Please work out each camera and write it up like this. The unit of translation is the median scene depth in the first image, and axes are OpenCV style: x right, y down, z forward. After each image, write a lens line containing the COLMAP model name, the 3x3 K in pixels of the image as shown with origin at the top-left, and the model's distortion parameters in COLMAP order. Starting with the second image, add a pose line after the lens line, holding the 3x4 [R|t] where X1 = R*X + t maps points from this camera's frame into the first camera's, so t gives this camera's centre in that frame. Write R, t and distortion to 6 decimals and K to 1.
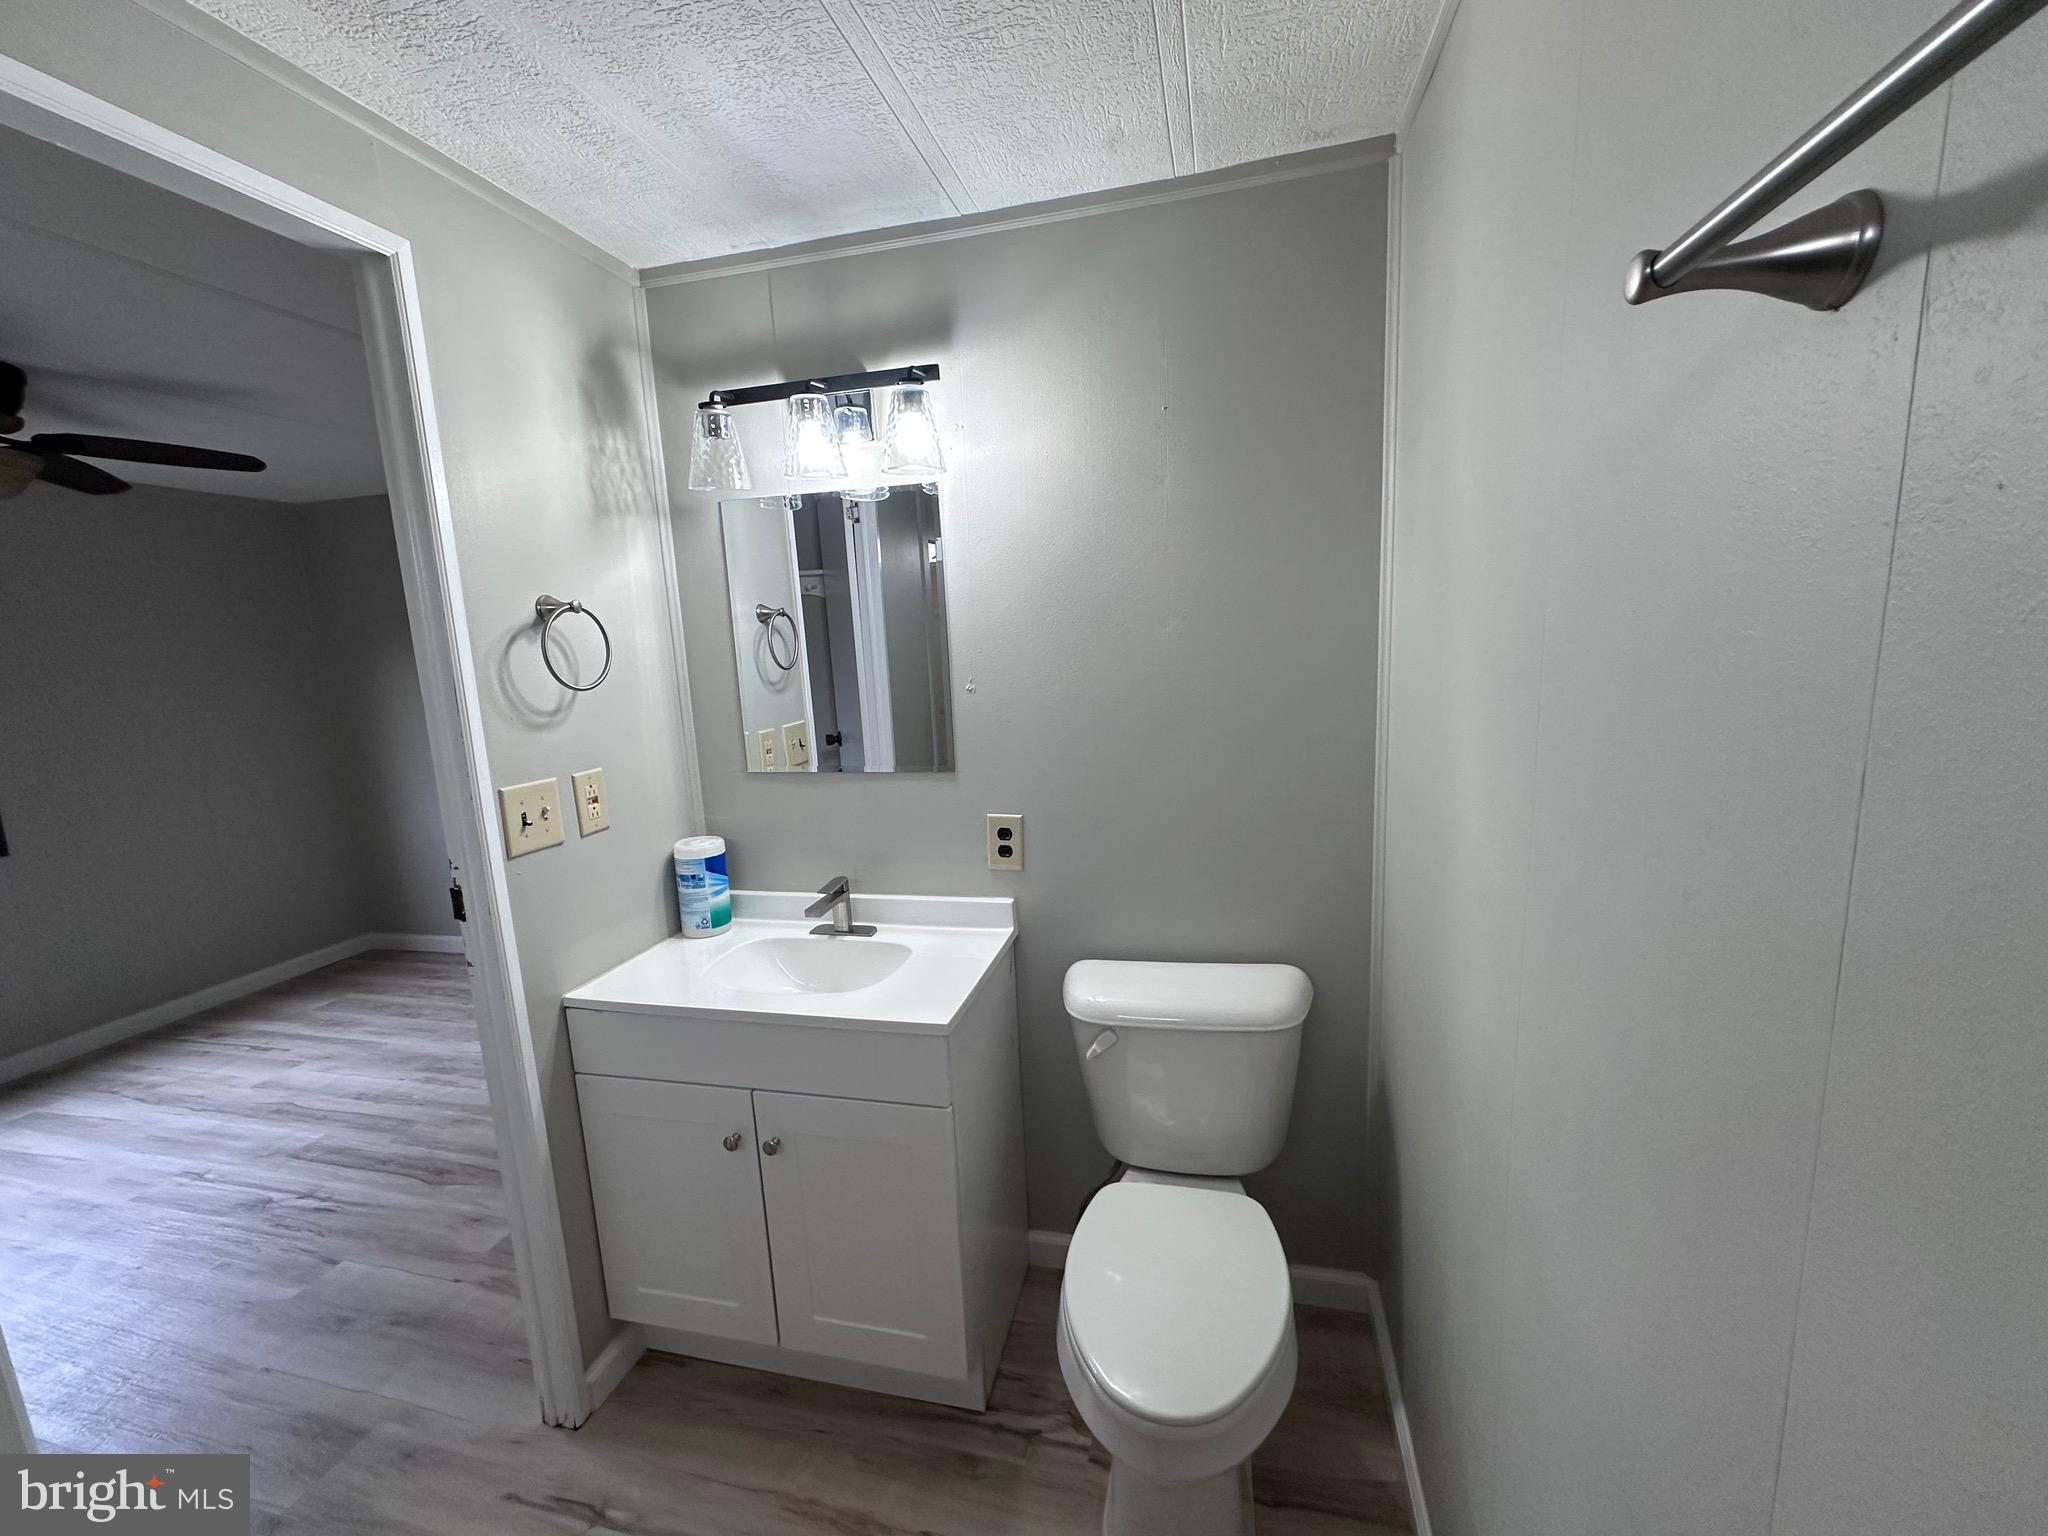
lens RADIAL K [[814.9, 0, 1022.2], [0, 814.9, 764.0], [0, 0, 1]] dist [-0.009885, 0.003878]
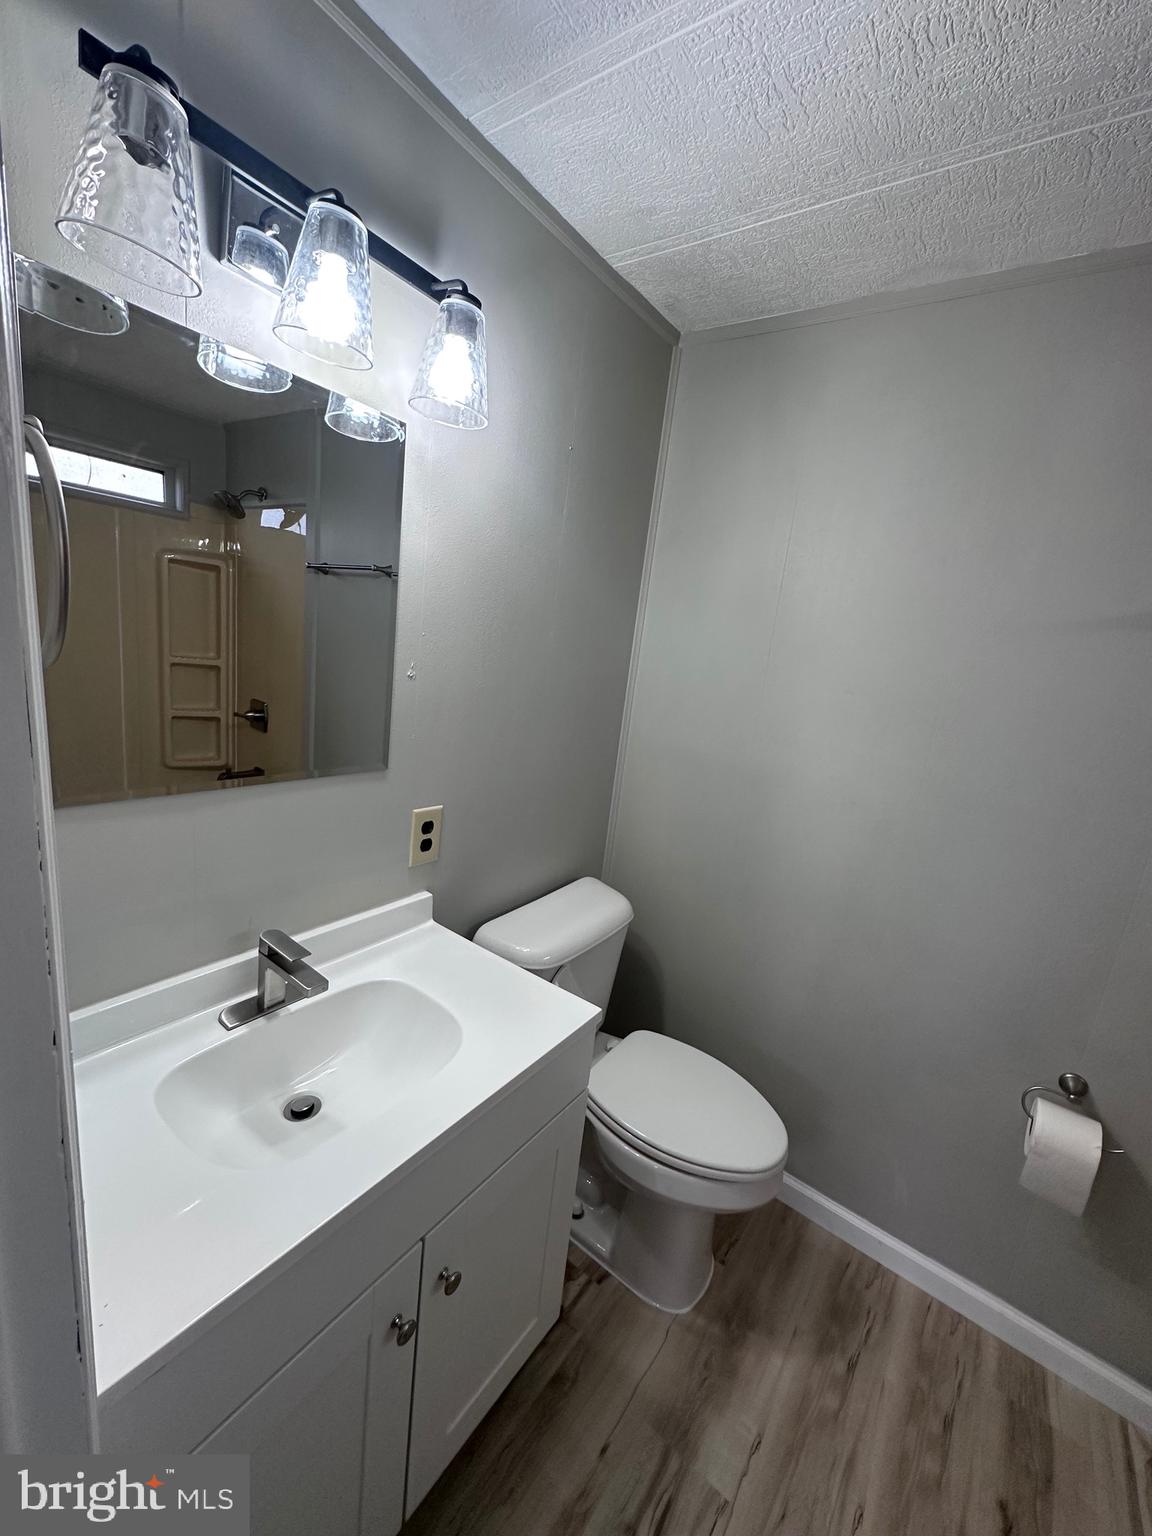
lens RADIAL K [[611.2, 0, 576.0], [0, 611.2, 768.0], [0, 0, 1]] dist [-0.009885, 0.003878]
pose [[0.382215, -0.104495, 0.918146, -0.644636], [0.014122, 0.994130, 0.107264, -0.062746], [-0.923965, -0.028032, 0.381448, 0.592905]]
